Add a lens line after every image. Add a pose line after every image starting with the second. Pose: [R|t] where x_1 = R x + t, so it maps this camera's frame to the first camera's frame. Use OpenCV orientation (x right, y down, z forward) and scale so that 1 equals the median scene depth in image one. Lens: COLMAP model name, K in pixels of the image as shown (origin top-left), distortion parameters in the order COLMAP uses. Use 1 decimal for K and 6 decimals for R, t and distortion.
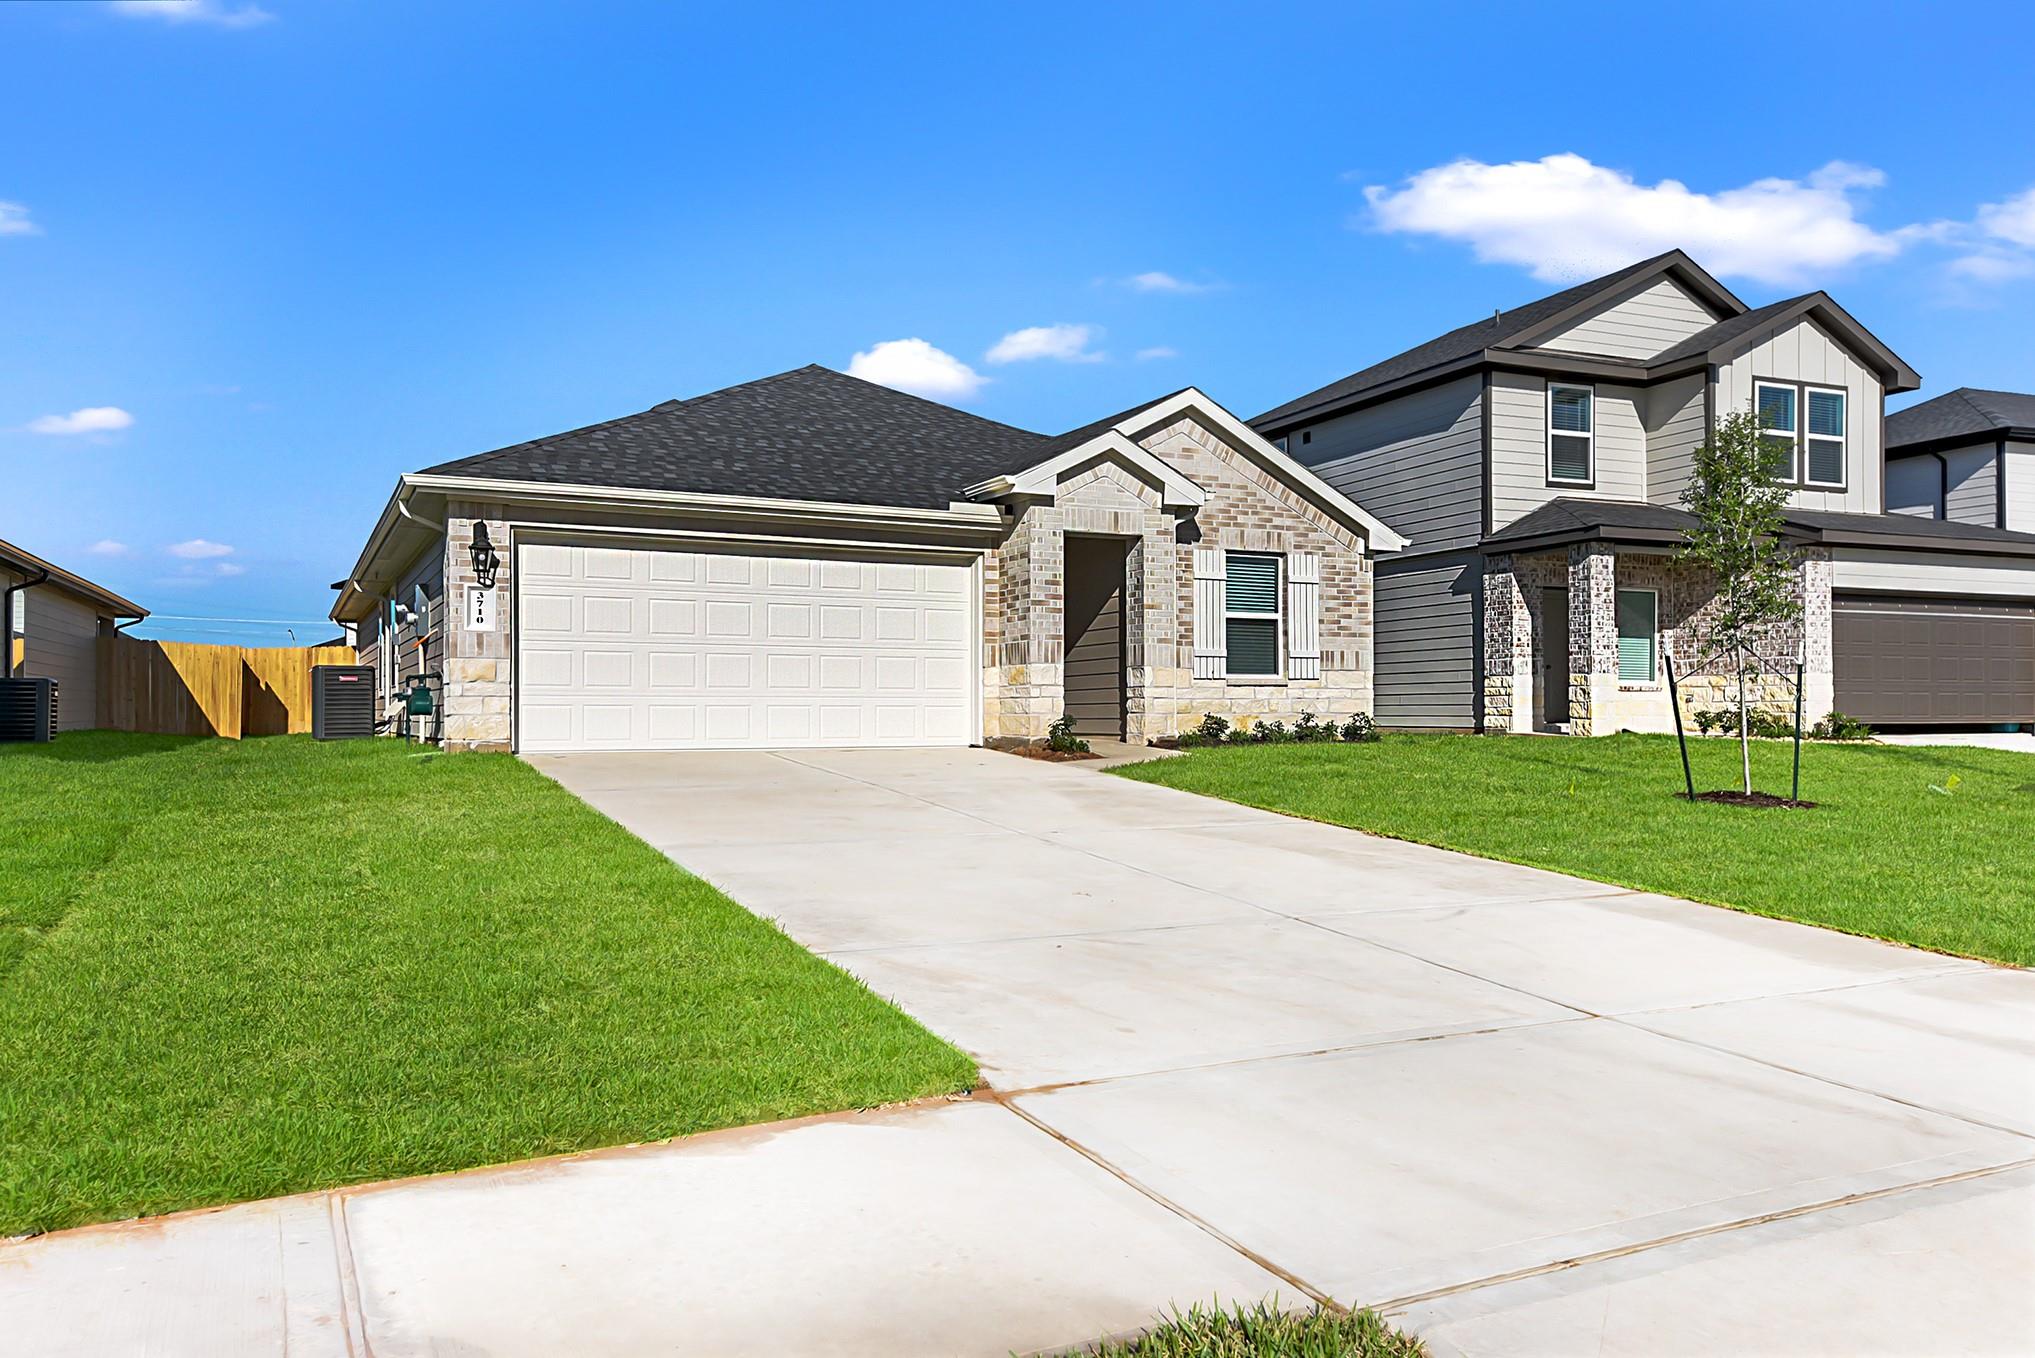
lens RADIAL K [[1450.2, 0, 1017.5], [0, 1450.2, 679.0], [0, 0, 1]] dist [0.047495, 0.001191]
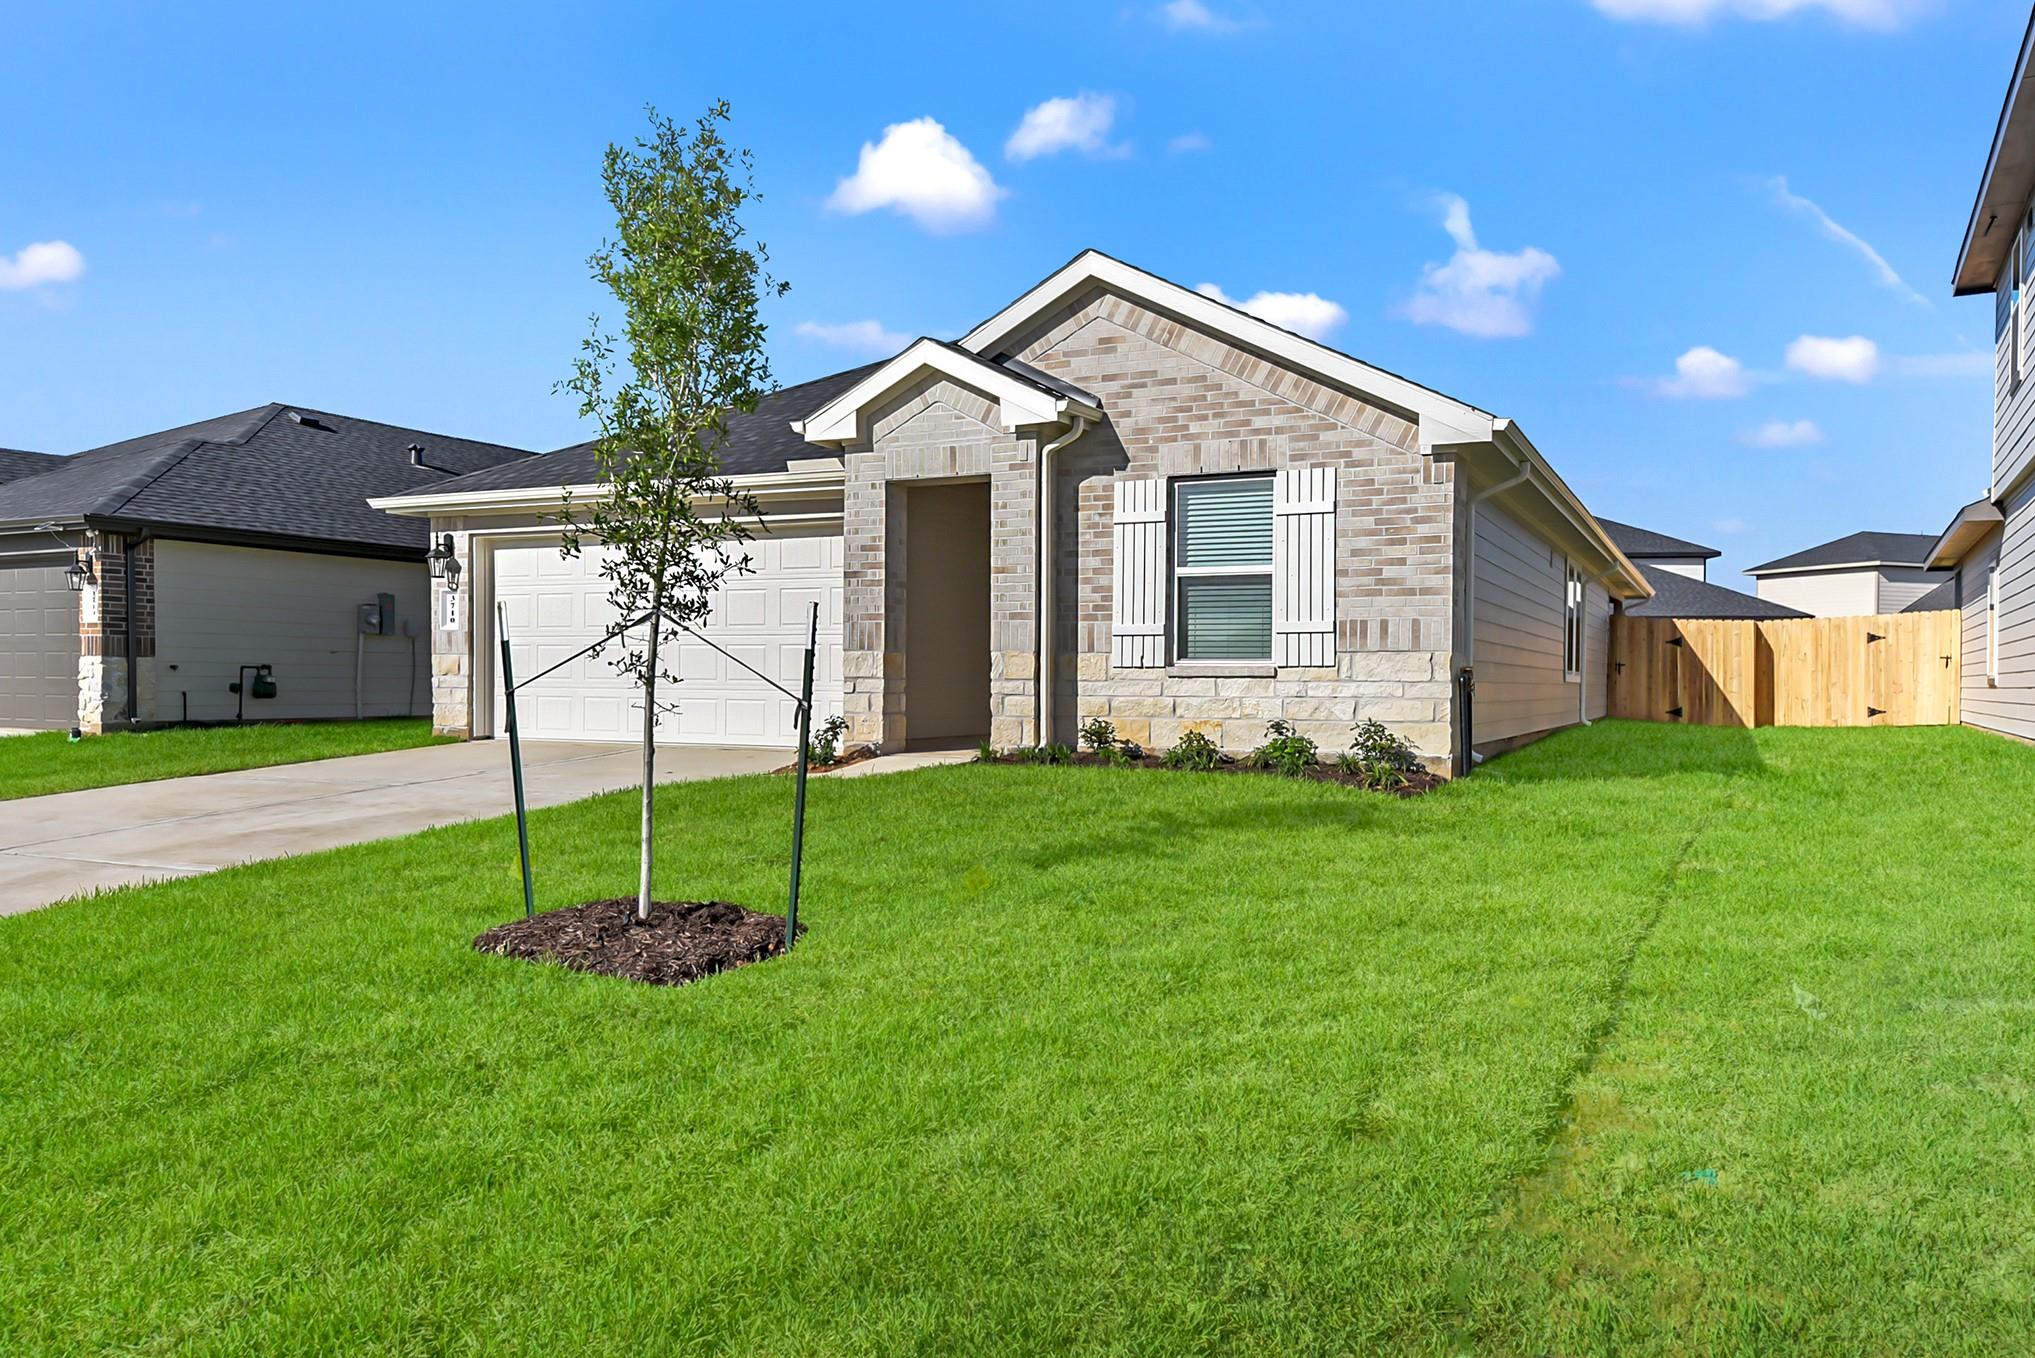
lens RADIAL K [[1450.2, 0, 1017.5], [0, 1450.2, 679.0], [0, 0, 1]] dist [0.047495, 0.001191]
pose [[0.602548, 0.004043, -0.798072, 0.628275], [0.009843, 0.999873, 0.012496, -0.003686], [0.798022, -0.015385, 0.602432, 0.523255]]
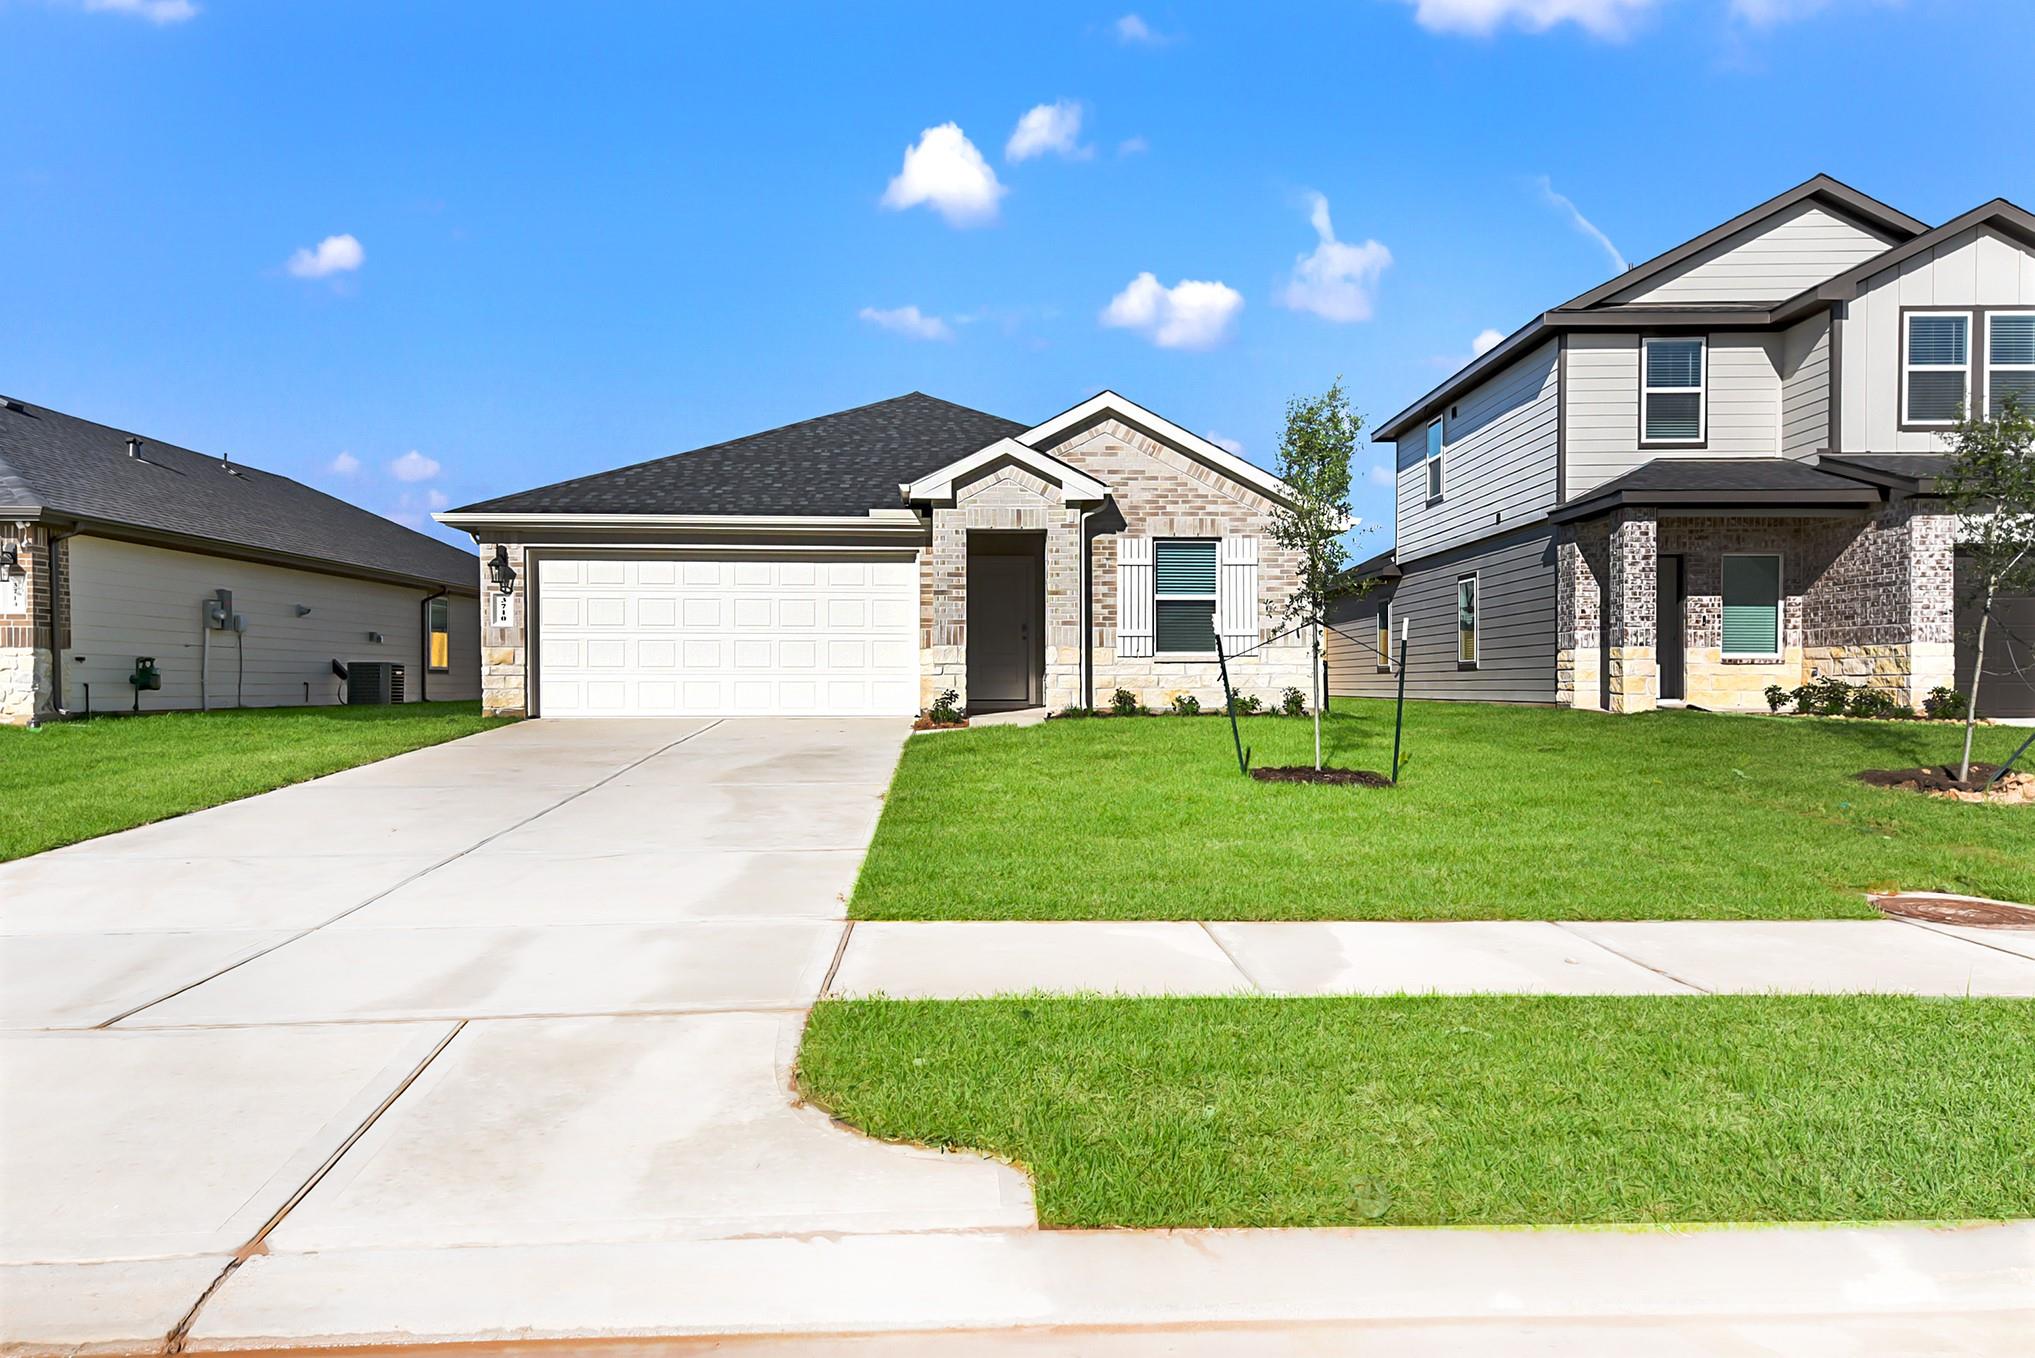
lens RADIAL K [[1334.8, 0, 1017.5], [0, 1334.8, 679.0], [0, 0, 1]] dist [0.040367, -0.002975]
pose [[0.916219, -0.001362, -0.400675, 0.440460], [0.008903, 0.999817, 0.016959, -0.001145], [0.400578, -0.019106, 0.916063, 0.043525]]
